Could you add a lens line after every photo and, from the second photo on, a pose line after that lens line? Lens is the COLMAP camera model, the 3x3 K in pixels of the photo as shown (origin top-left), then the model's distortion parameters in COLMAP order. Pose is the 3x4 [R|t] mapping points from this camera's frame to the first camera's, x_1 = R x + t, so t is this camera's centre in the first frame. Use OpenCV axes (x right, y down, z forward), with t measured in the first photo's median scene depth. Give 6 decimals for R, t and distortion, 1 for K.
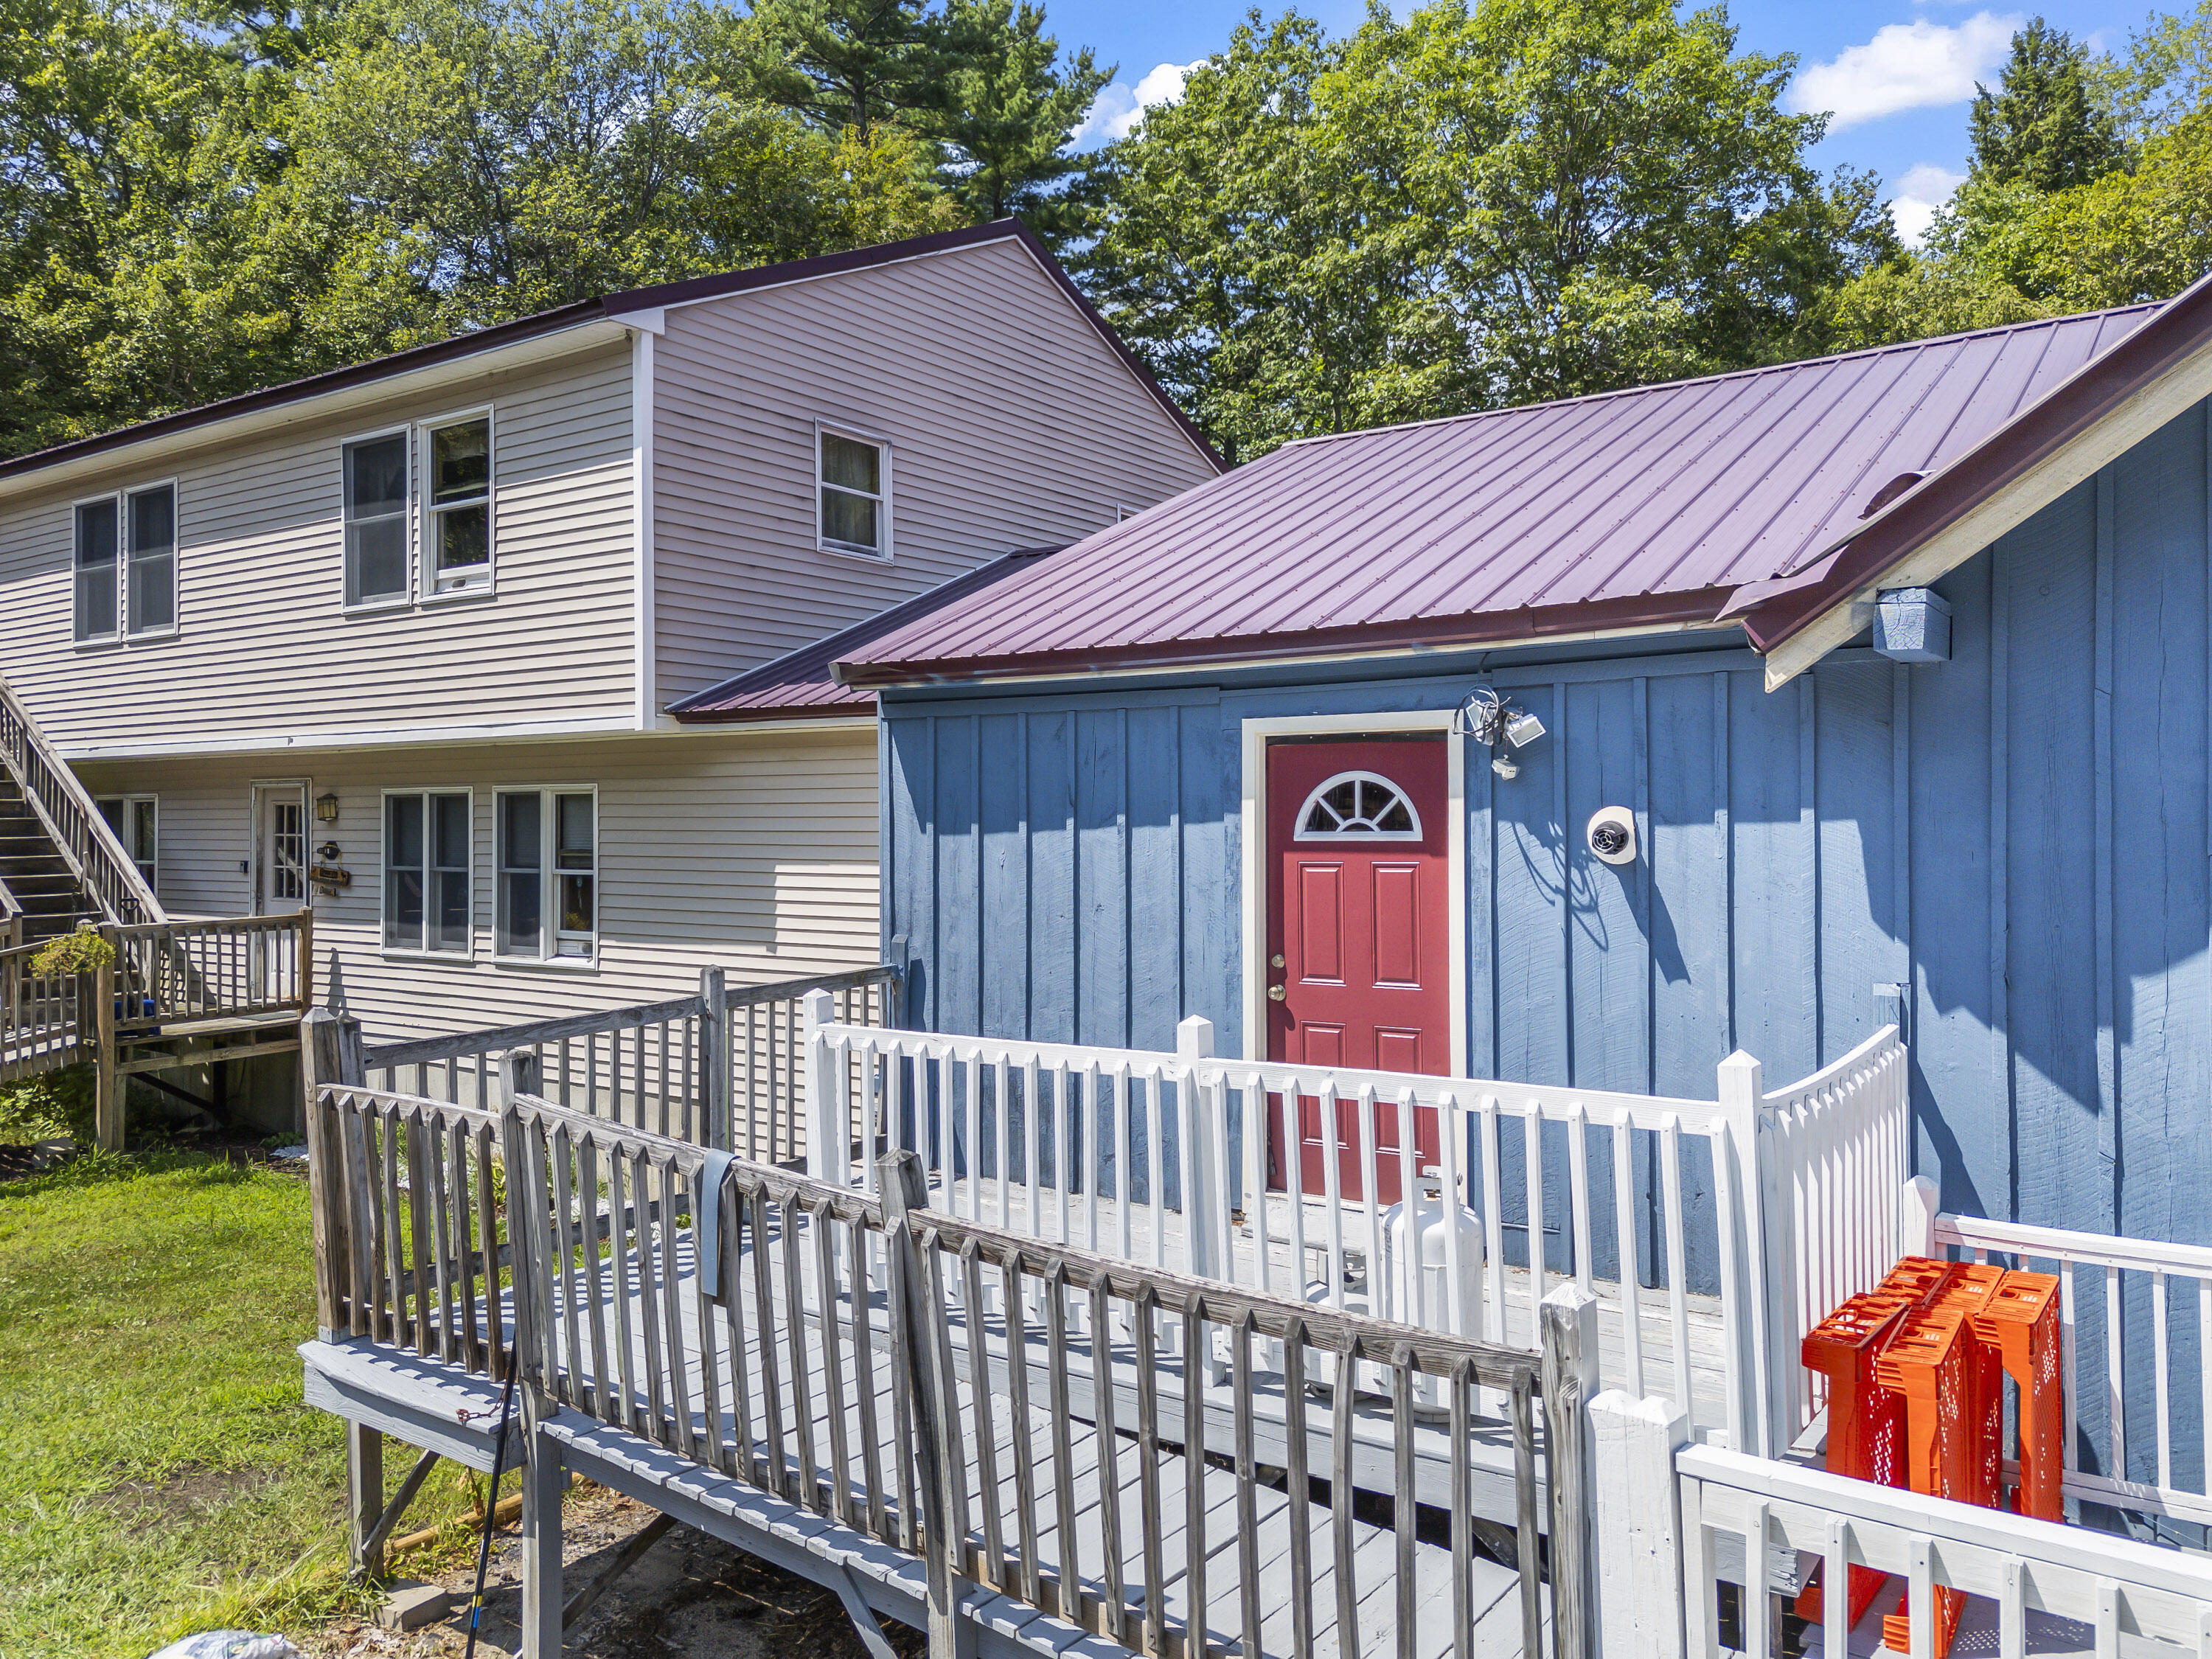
lens RADIAL K [[1560.6, 0, 1161.9], [0, 1560.6, 827.8], [0, 0, 1]] dist [-0.000375, -0.001840]
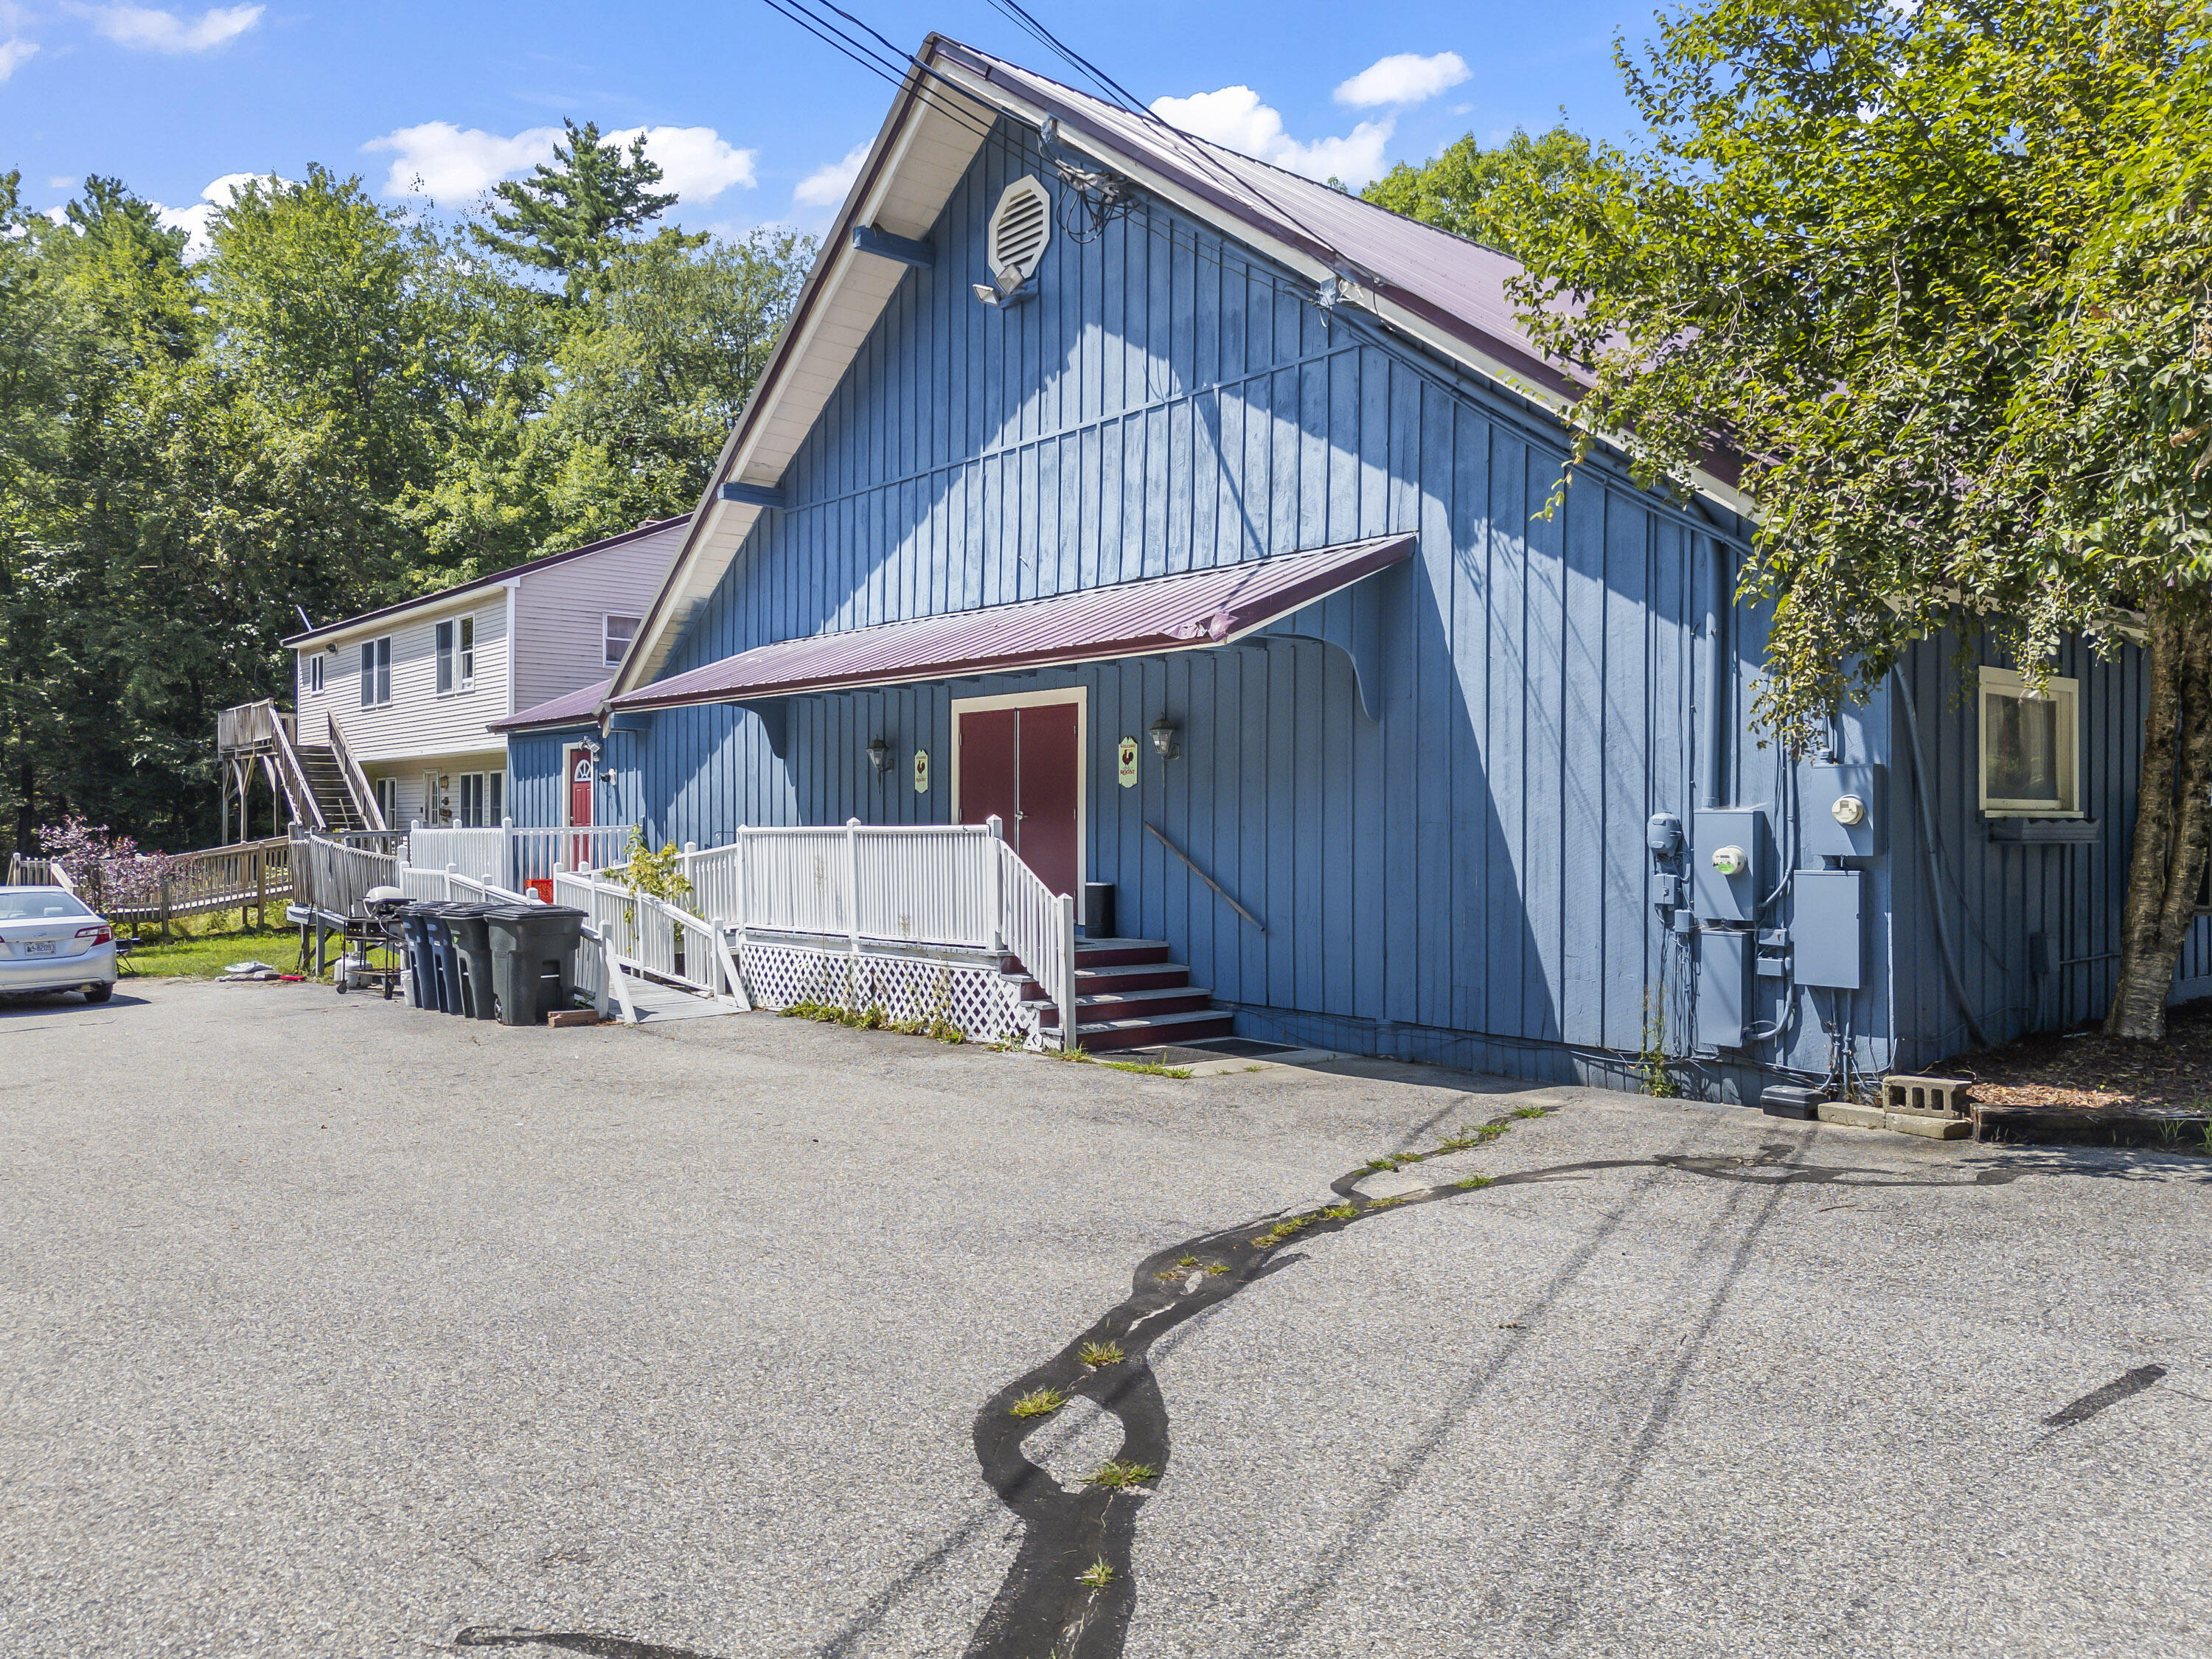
lens RADIAL K [[1586.4, 0, 1106.0], [0, 1586.4, 829.5], [0, 0, 1]] dist [0.053978, -0.038662]
pose [[0.955069, 0.008894, -0.296249, 1.091244], [-0.010845, 0.999929, -0.004943, 0.059066], [0.296184, 0.007934, 0.955098, -0.936231]]
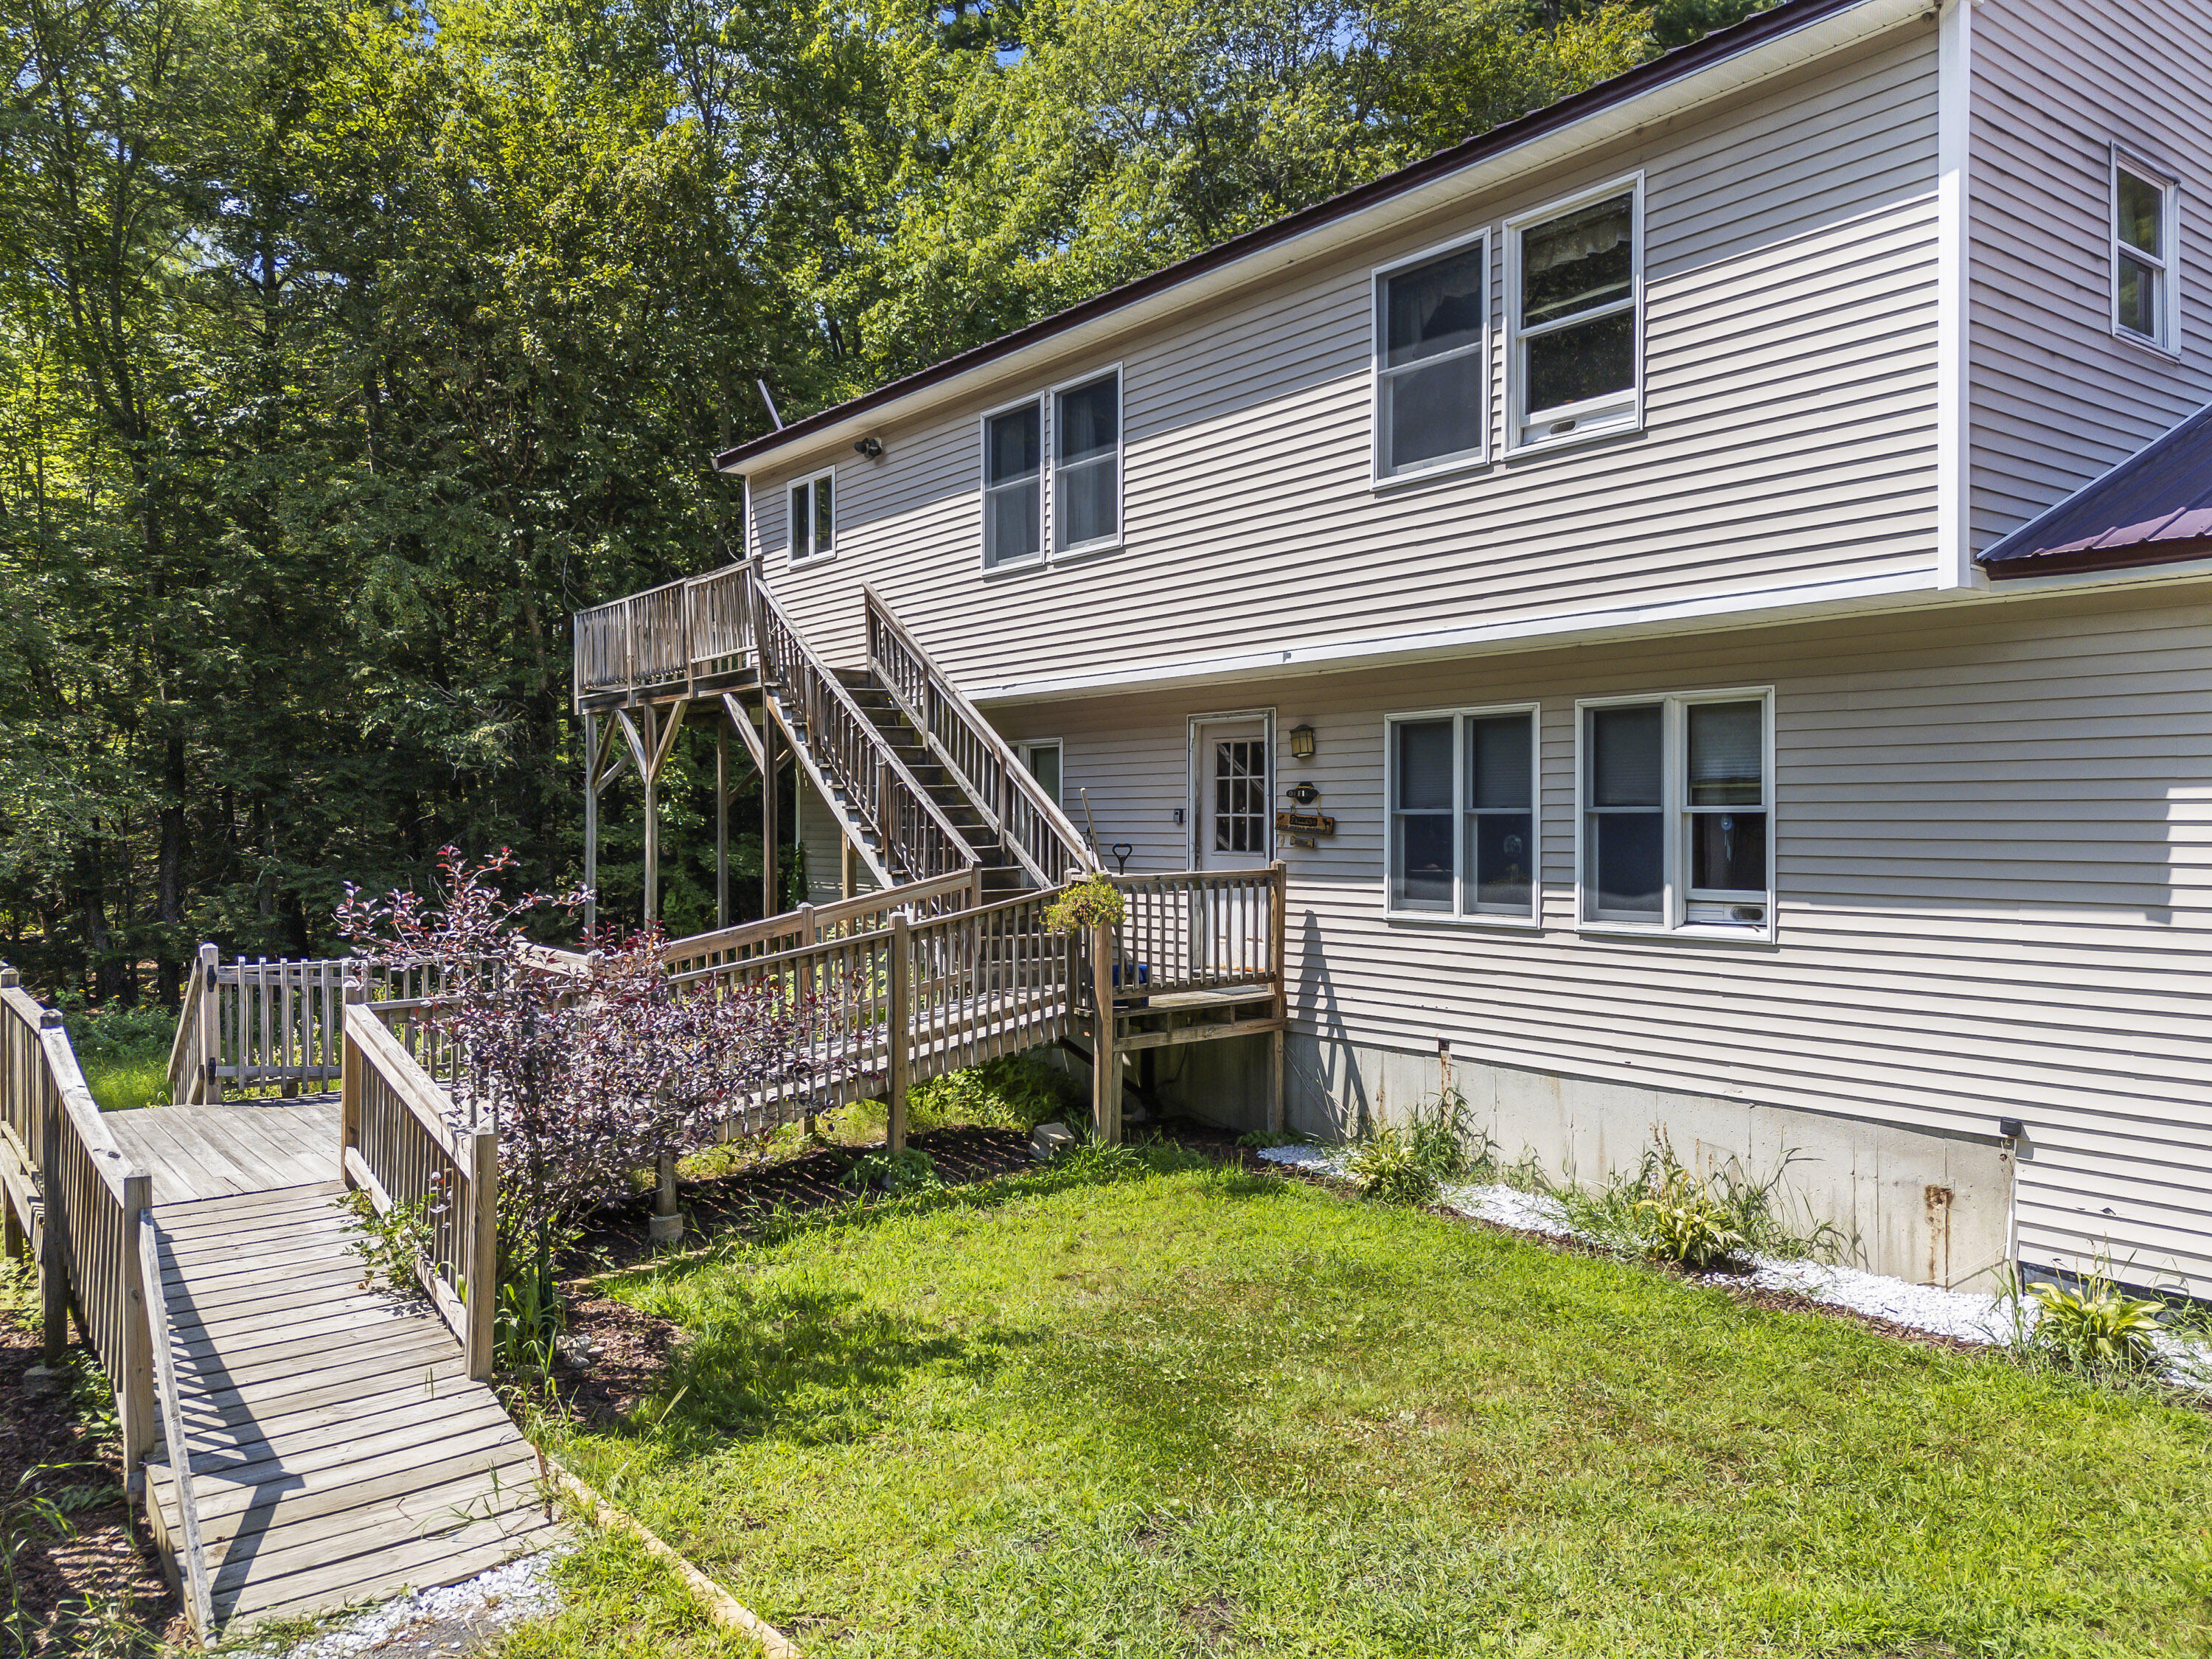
lens RADIAL K [[1586.4, 0, 1106.0], [0, 1586.4, 829.5], [0, 0, 1]] dist [0.053978, -0.038662]
pose [[0.939857, 0.003723, -0.341549, -0.364846], [-0.003752, 0.999993, 0.000578, 0.035860], [0.341548, 0.000738, 0.939864, 0.182015]]
